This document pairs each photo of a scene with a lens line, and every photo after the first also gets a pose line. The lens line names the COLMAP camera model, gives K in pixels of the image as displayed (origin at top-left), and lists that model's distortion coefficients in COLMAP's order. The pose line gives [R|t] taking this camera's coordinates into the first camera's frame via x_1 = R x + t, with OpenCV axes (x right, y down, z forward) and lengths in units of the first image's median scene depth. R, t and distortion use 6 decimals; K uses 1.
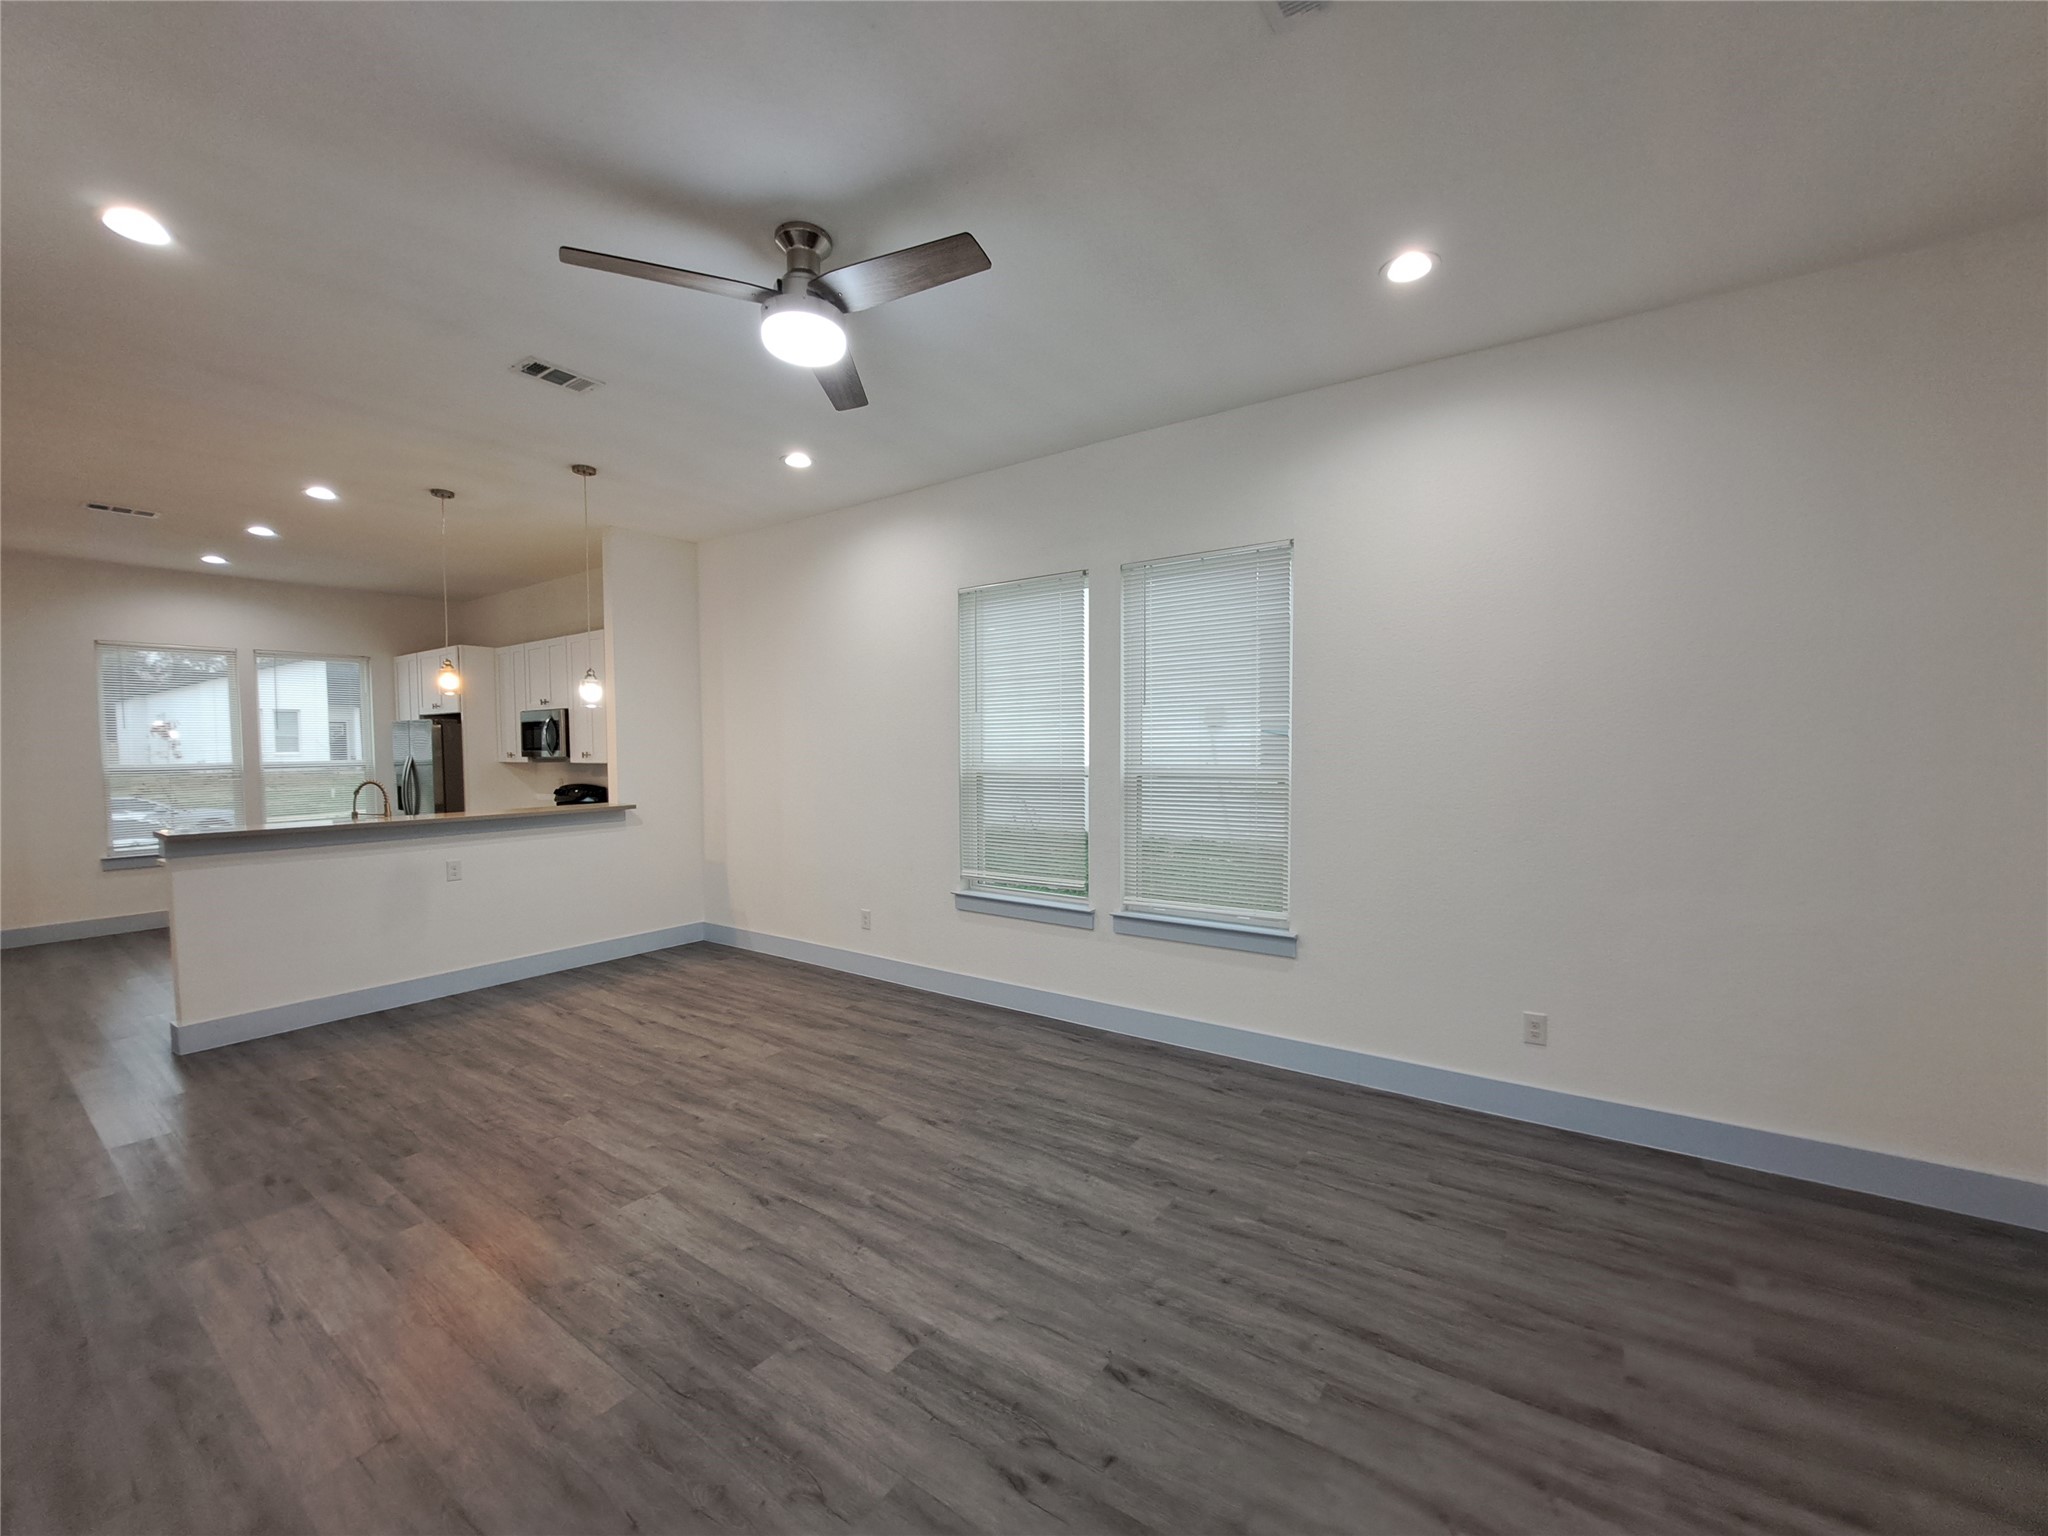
lens RADIAL K [[817.1, 0, 1028.9], [0, 817.1, 769.5], [0, 0, 1]] dist [-0.020551, 0.001630]
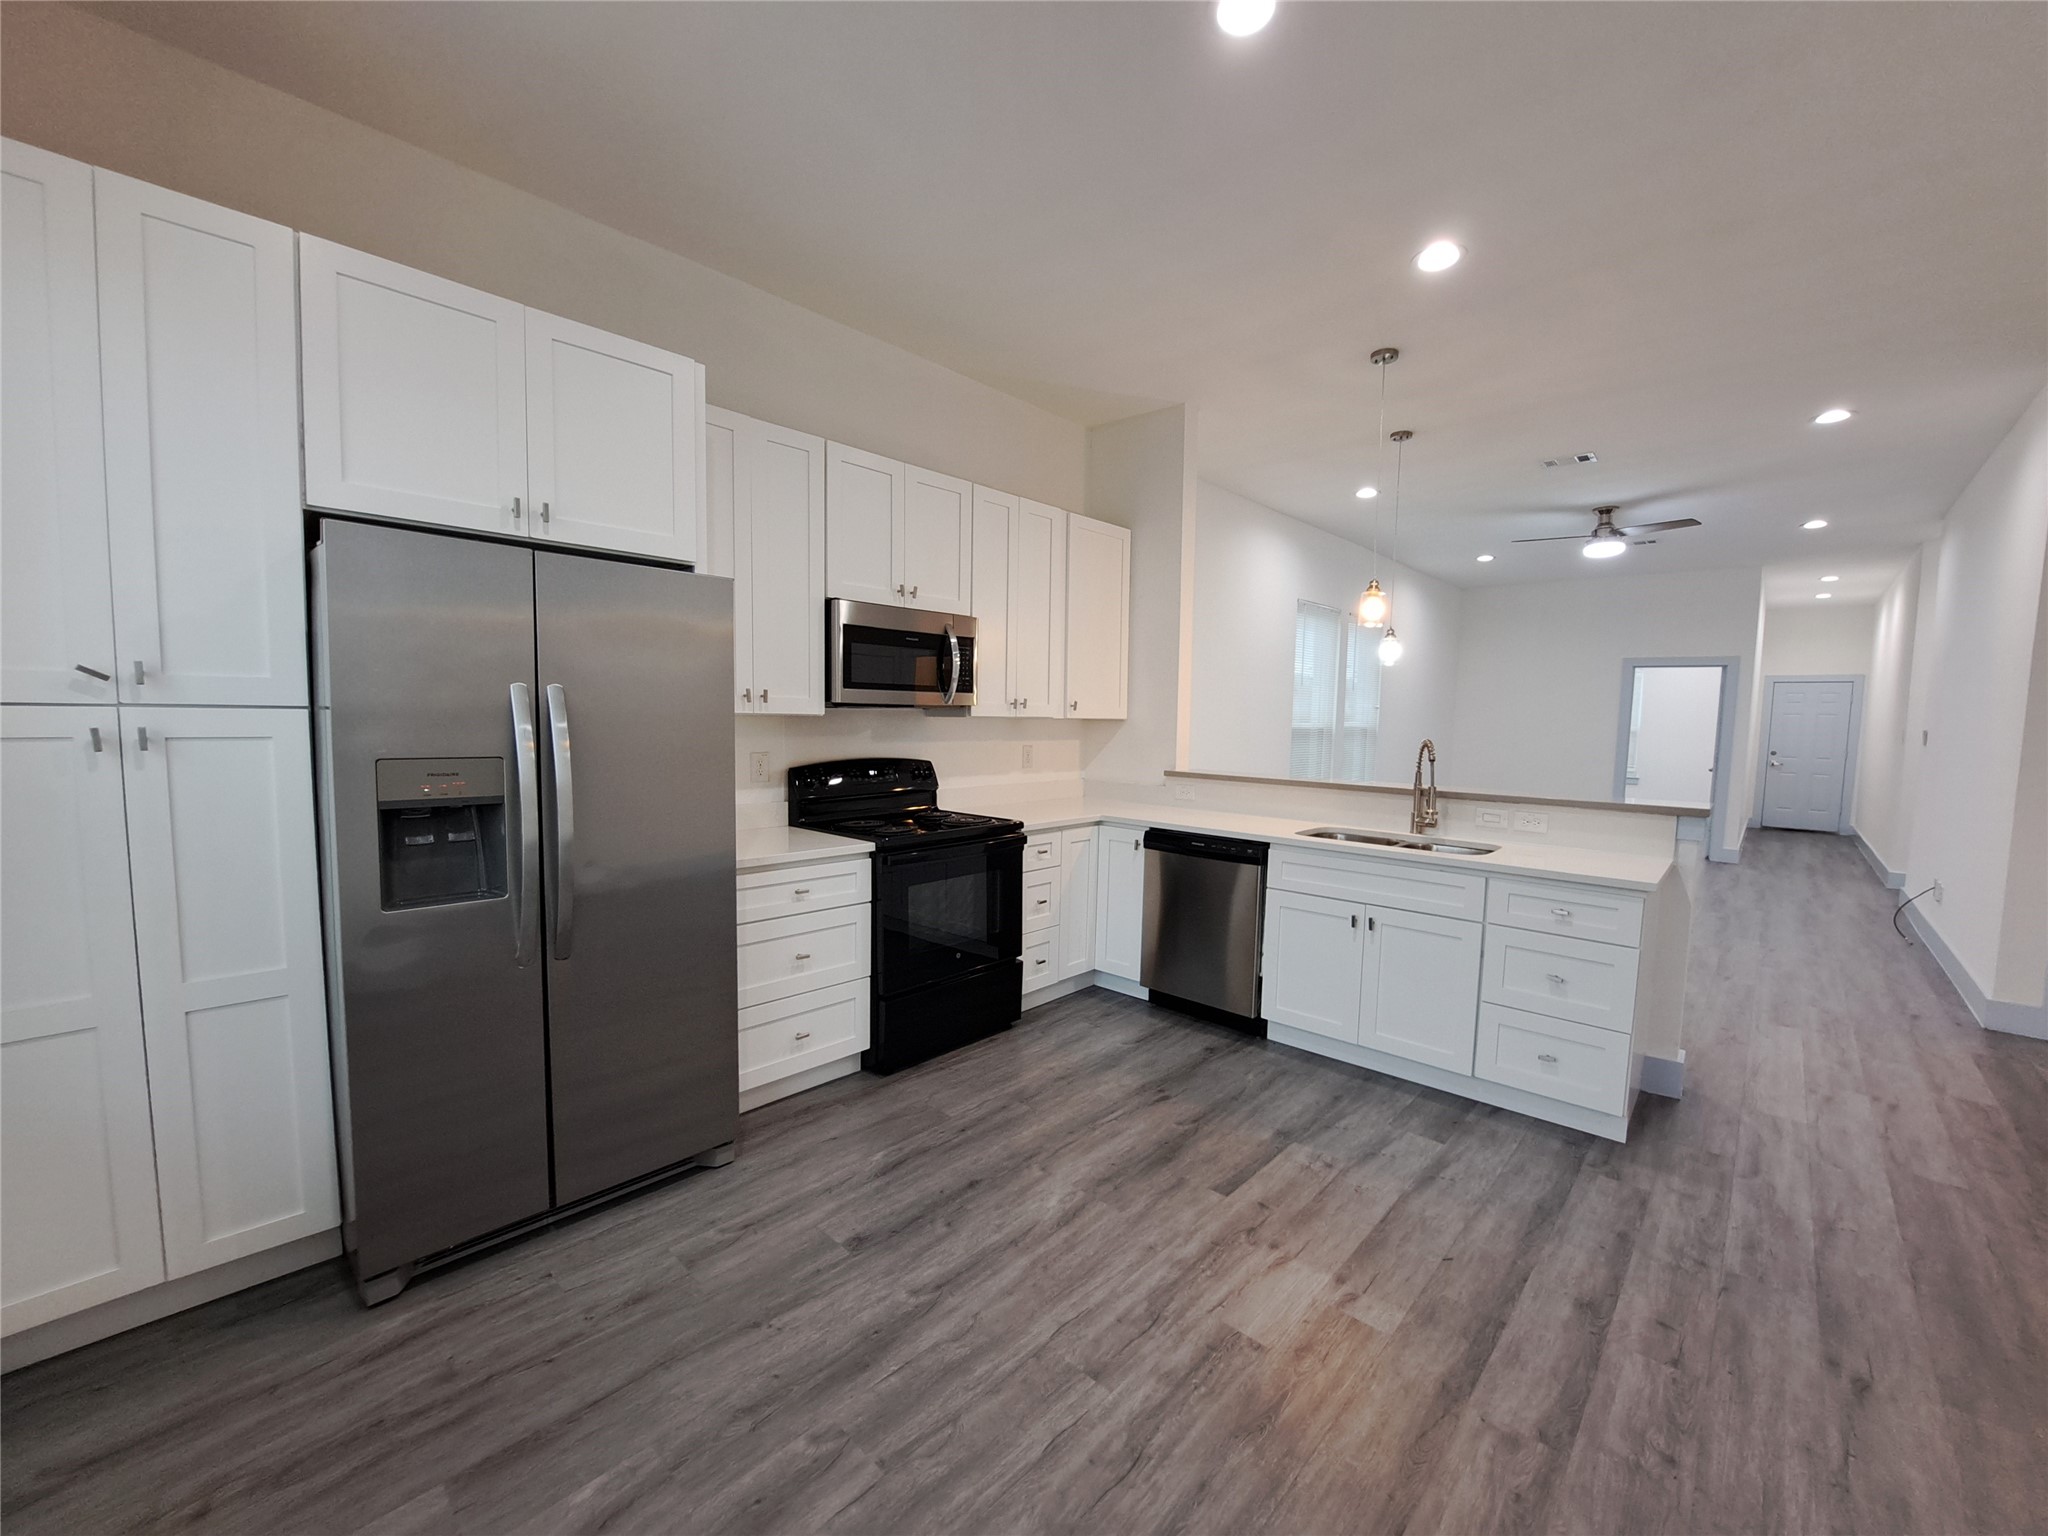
lens RADIAL K [[817.1, 0, 1046.6], [0, 817.1, 782.3], [0, 0, 1]] dist [-0.020551, 0.001630]
pose [[0.131663, -0.072038, 0.988674, -2.091717], [0.010652, 0.997401, 0.071256, -0.007259], [-0.991237, 0.001150, 0.132088, 1.656222]]
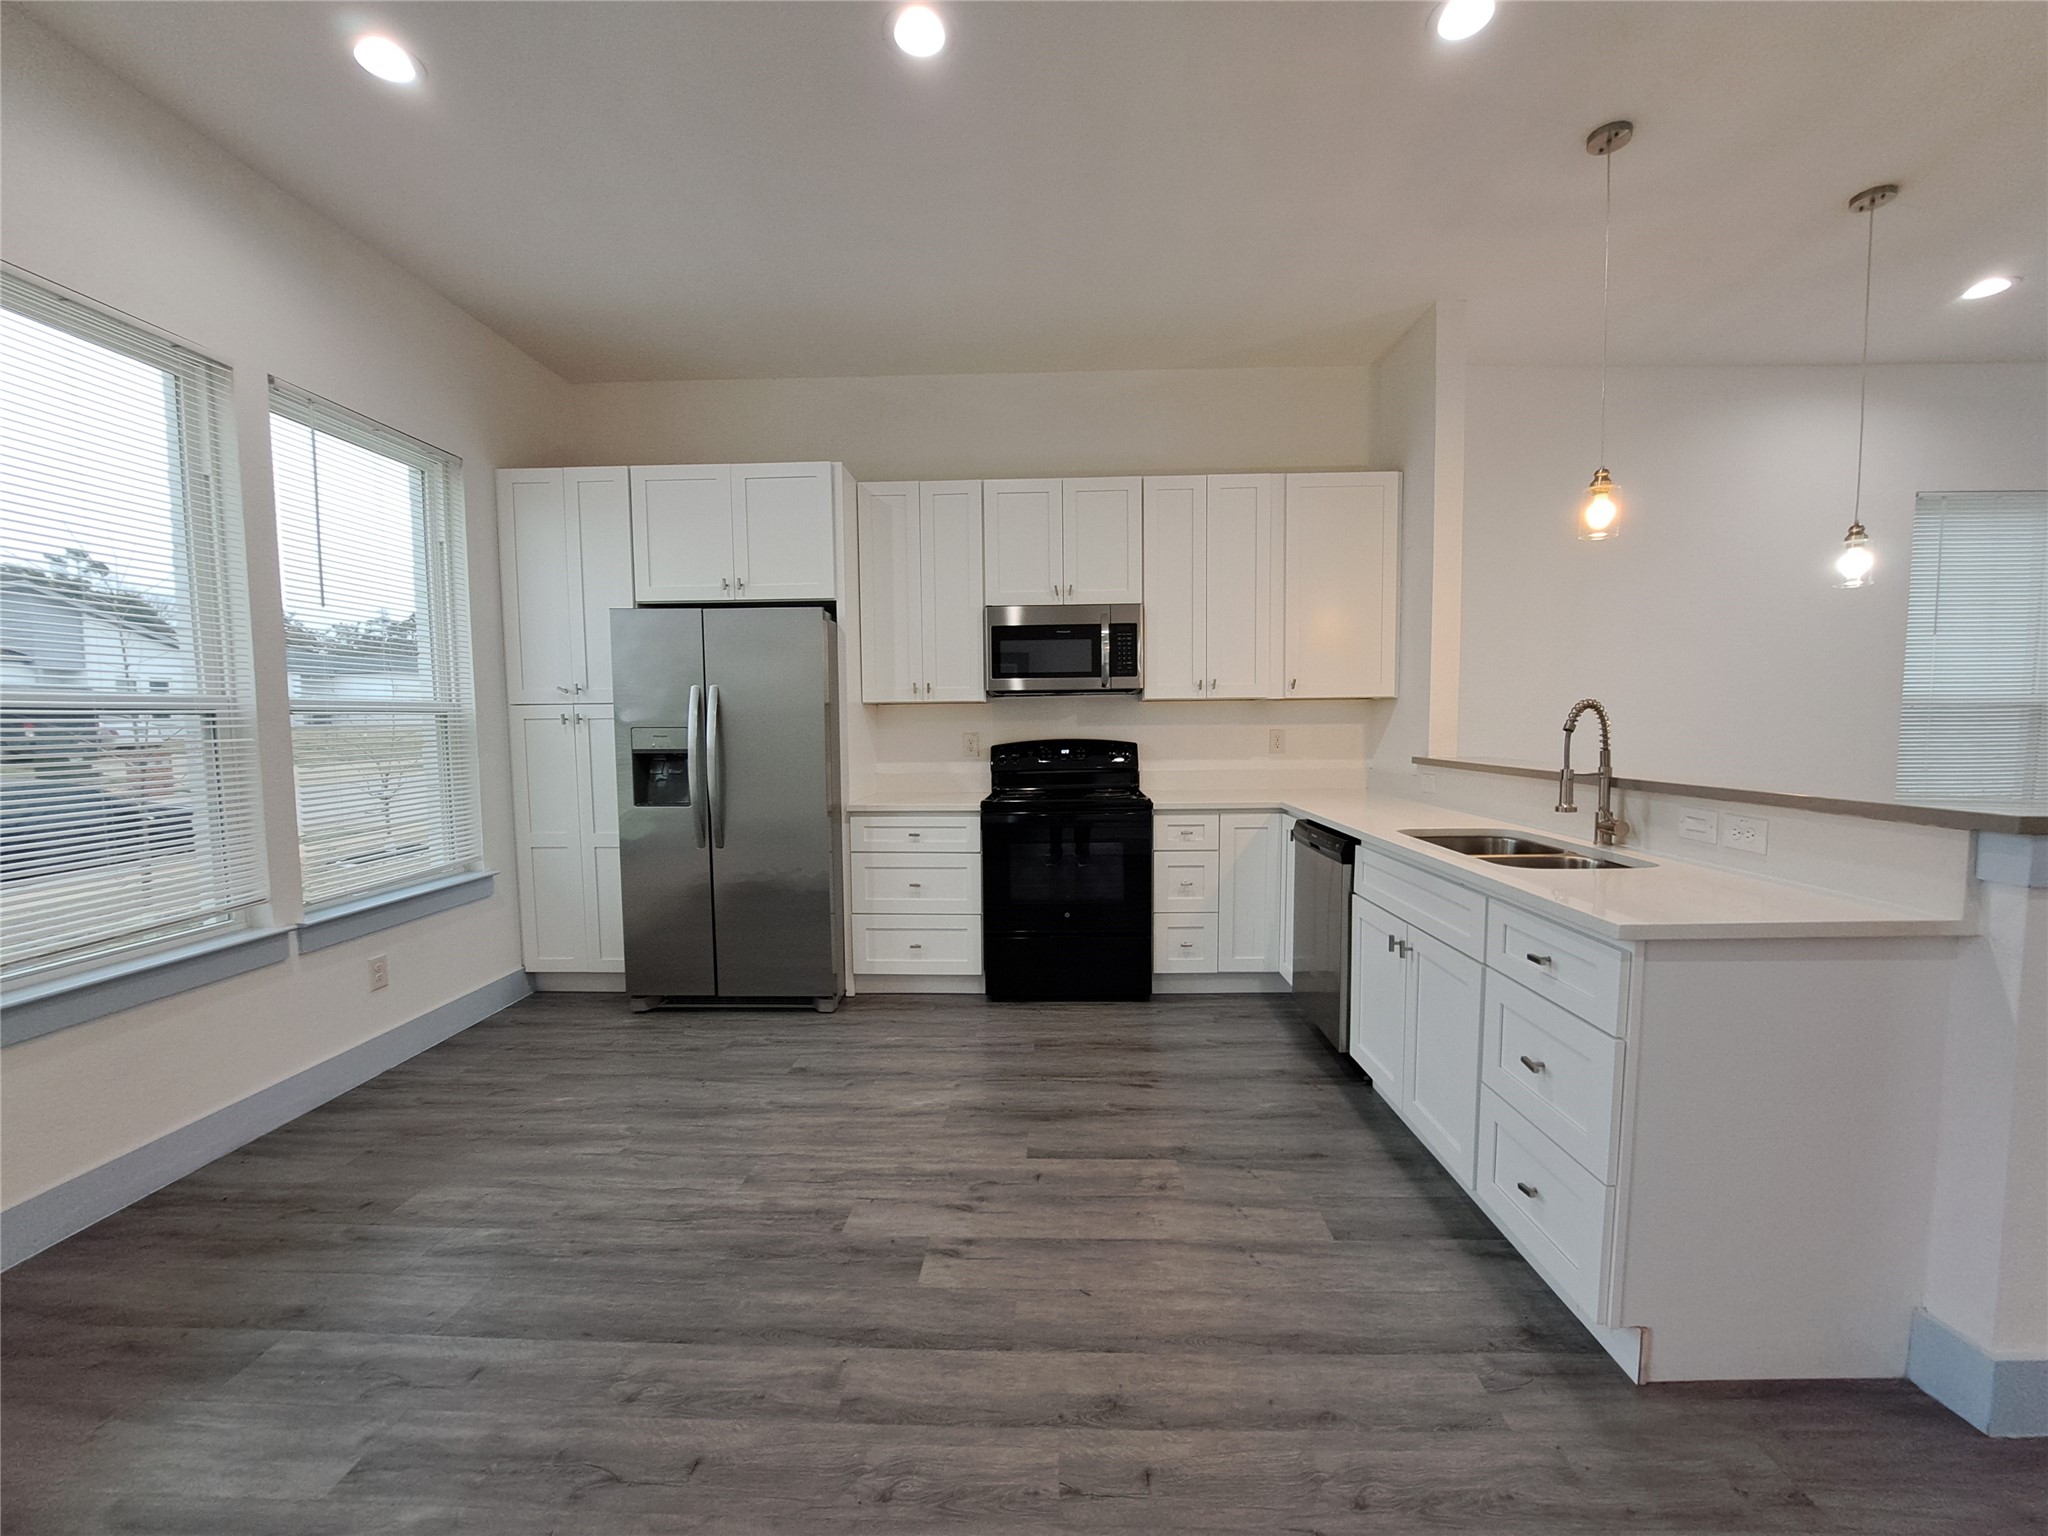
lens RADIAL K [[817.1, 0, 1043.0], [0, 817.1, 785.7], [0, 0, 1]] dist [-0.020551, 0.001630]
pose [[0.835071, -0.043845, 0.548392, -1.786298], [0.021565, 0.998662, 0.047007, 0.043274], [-0.549720, -0.027428, 0.834899, 1.053518]]
